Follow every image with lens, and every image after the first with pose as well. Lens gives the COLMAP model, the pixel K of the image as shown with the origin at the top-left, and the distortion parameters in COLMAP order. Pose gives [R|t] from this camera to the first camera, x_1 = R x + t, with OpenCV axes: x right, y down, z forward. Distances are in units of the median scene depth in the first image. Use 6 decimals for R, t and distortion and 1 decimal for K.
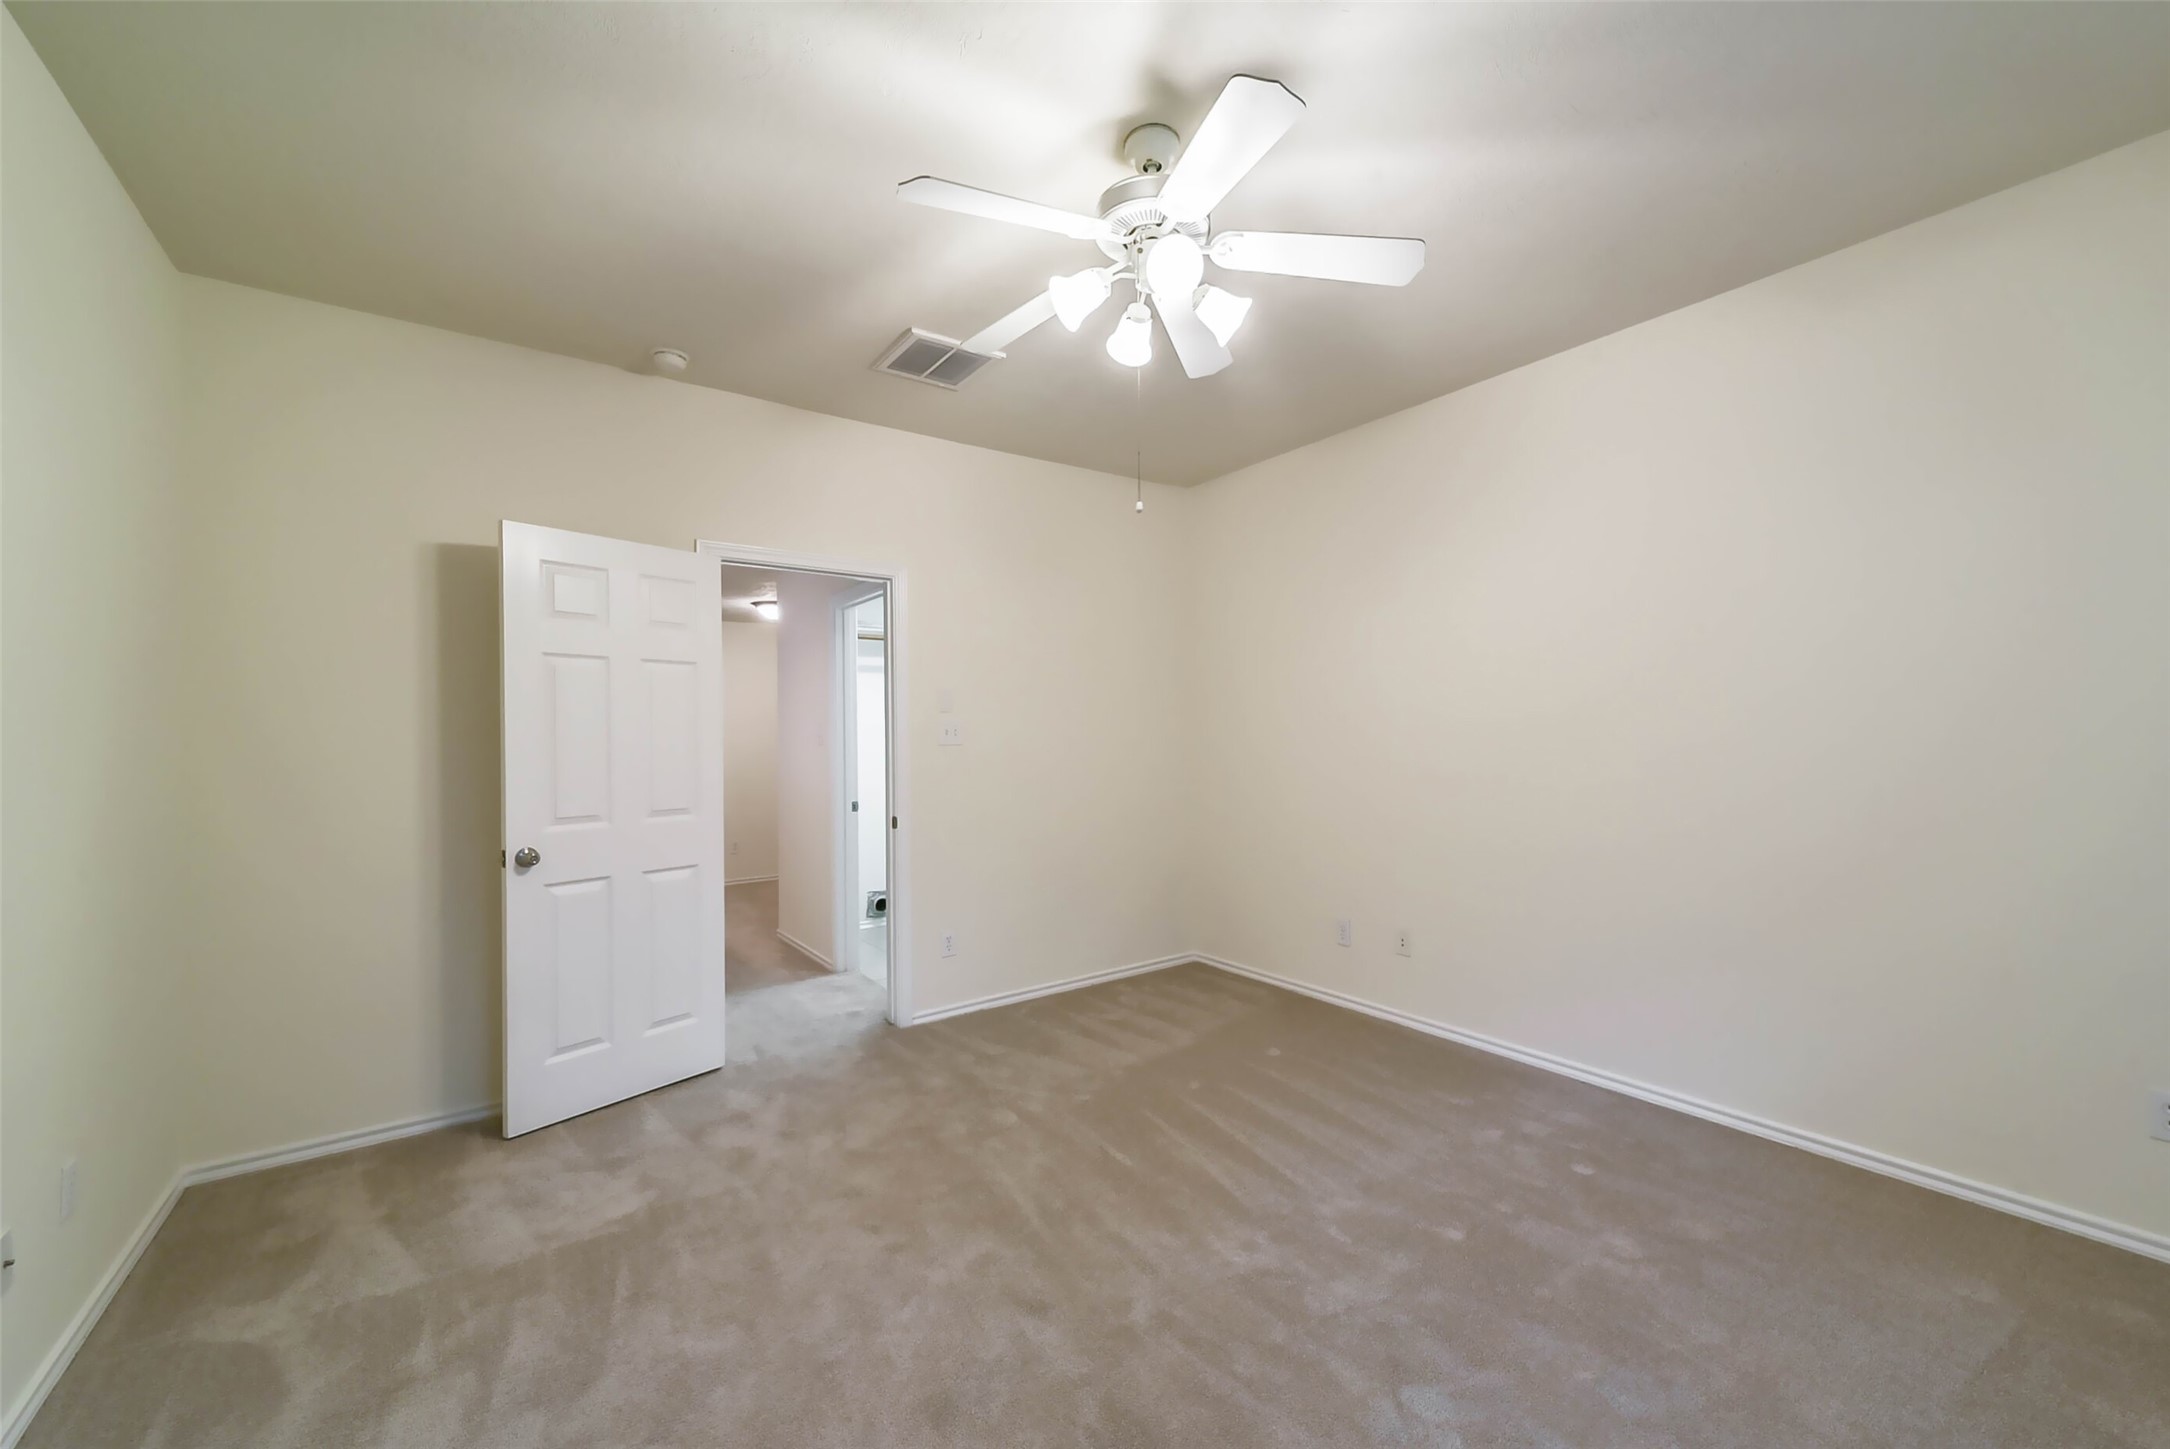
lens RADIAL K [[847.5, 0, 1099.0], [0, 847.5, 728.1], [0, 0, 1]] dist [0.012015, -0.002303]
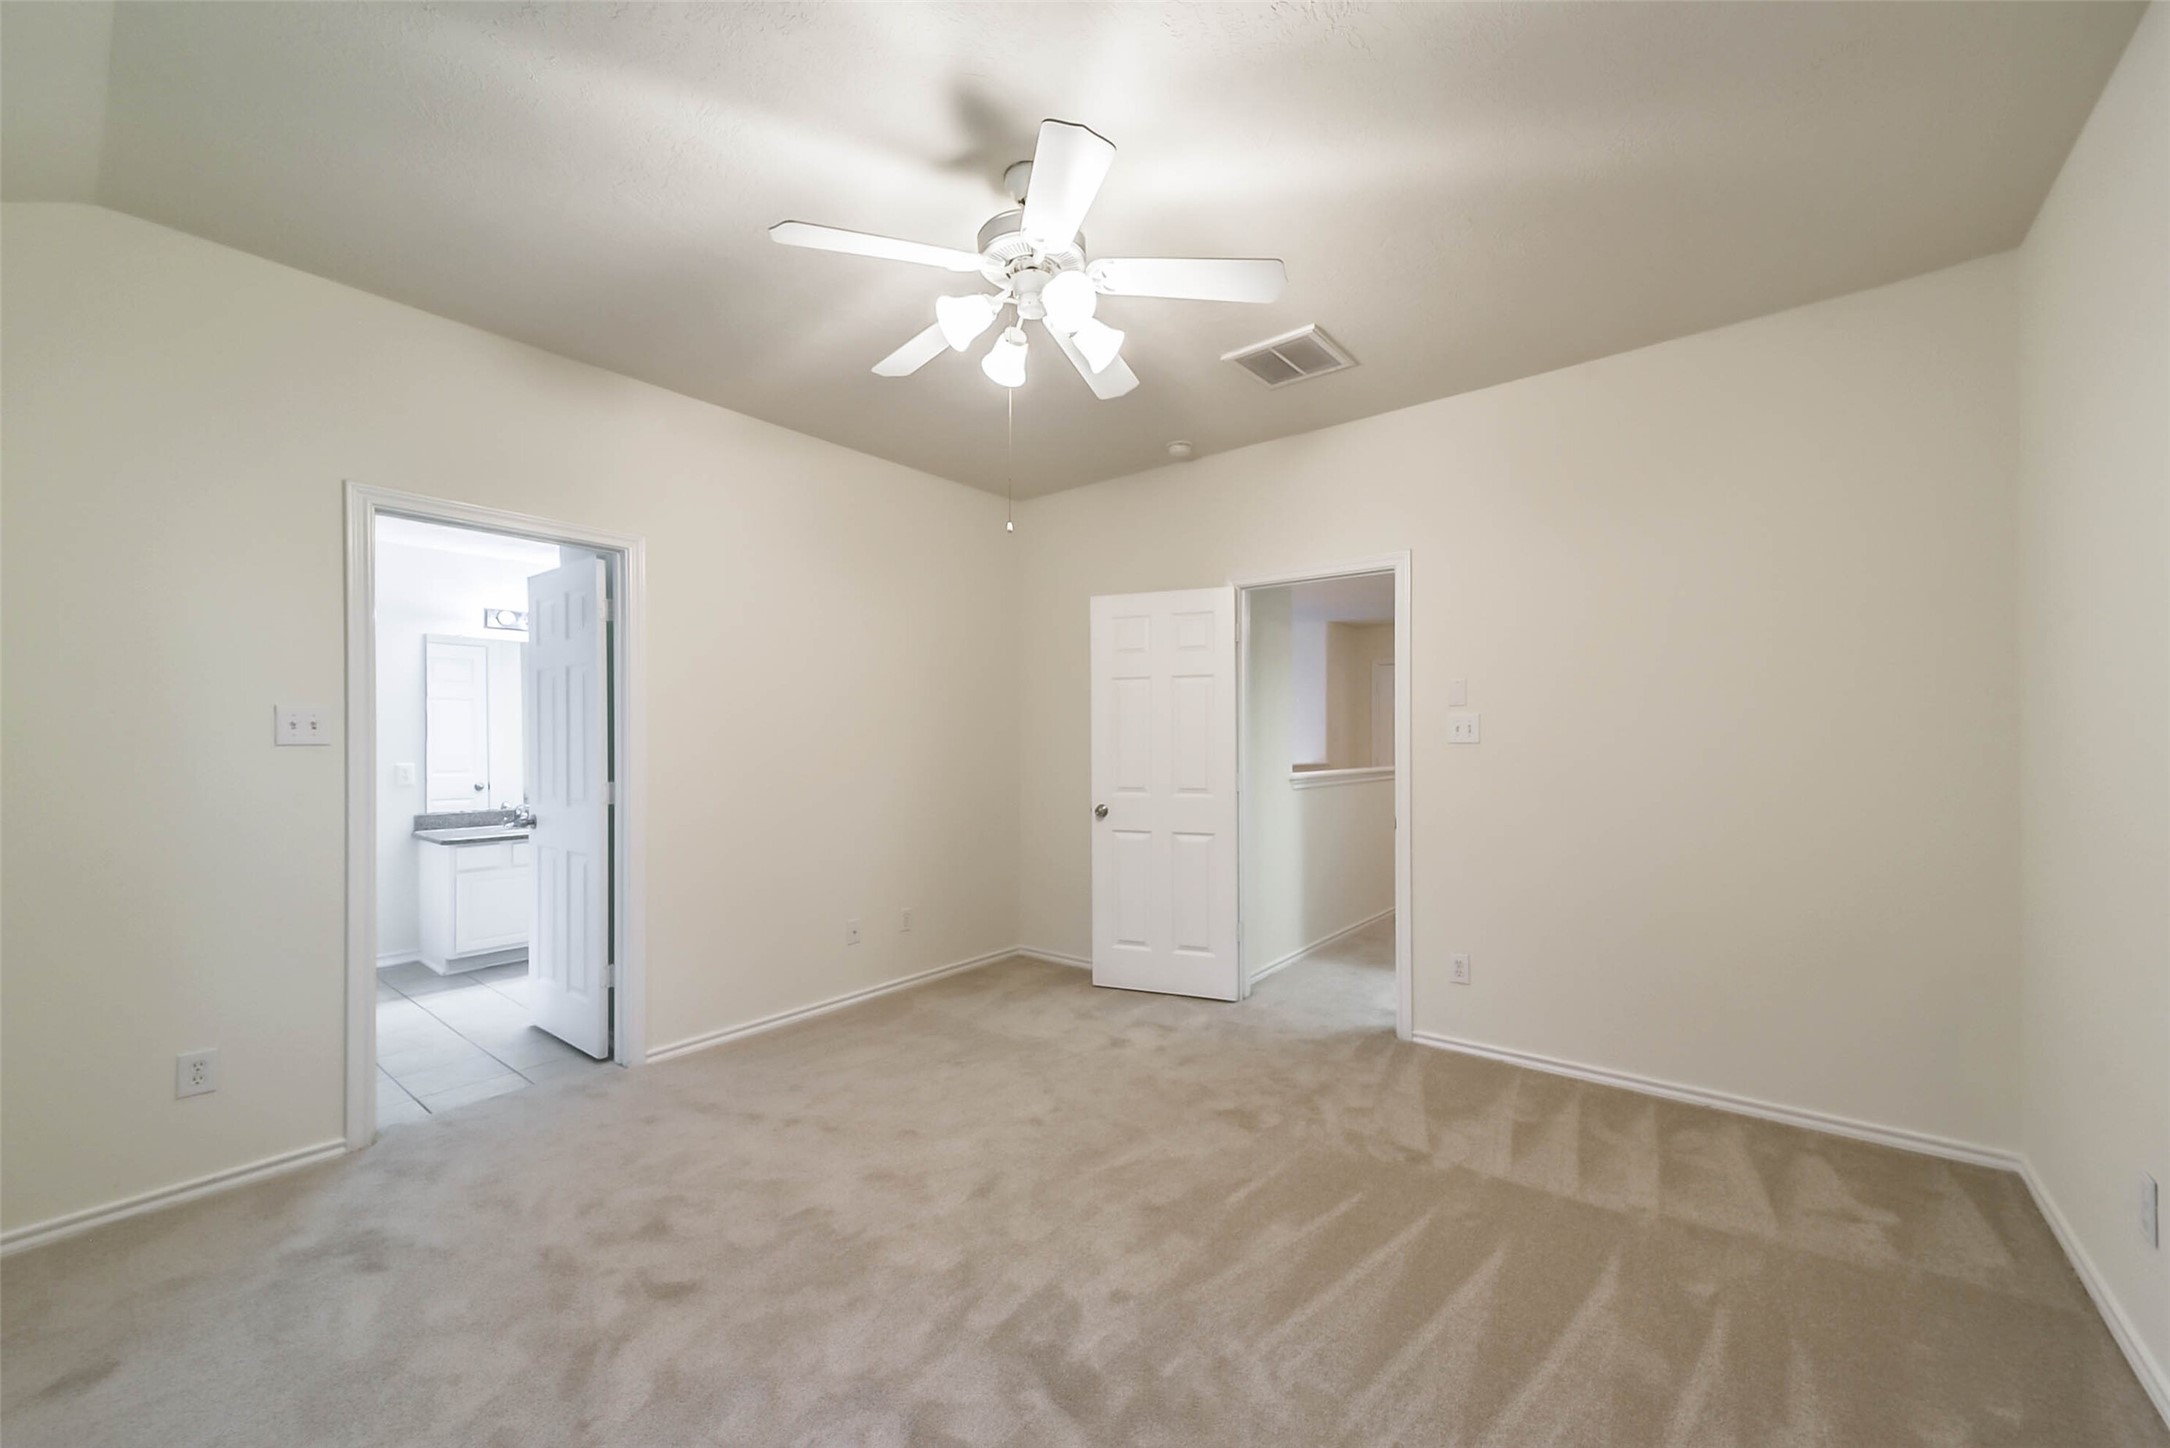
lens RADIAL K [[847.5, 0, 1098.6], [0, 847.5, 729.4], [0, 0, 1]] dist [0.012015, -0.002303]
pose [[0.266362, 0.001697, -0.963872, 0.693081], [0.010923, 0.999929, 0.004779, -0.003573], [0.963811, -0.011802, 0.266324, 0.491137]]
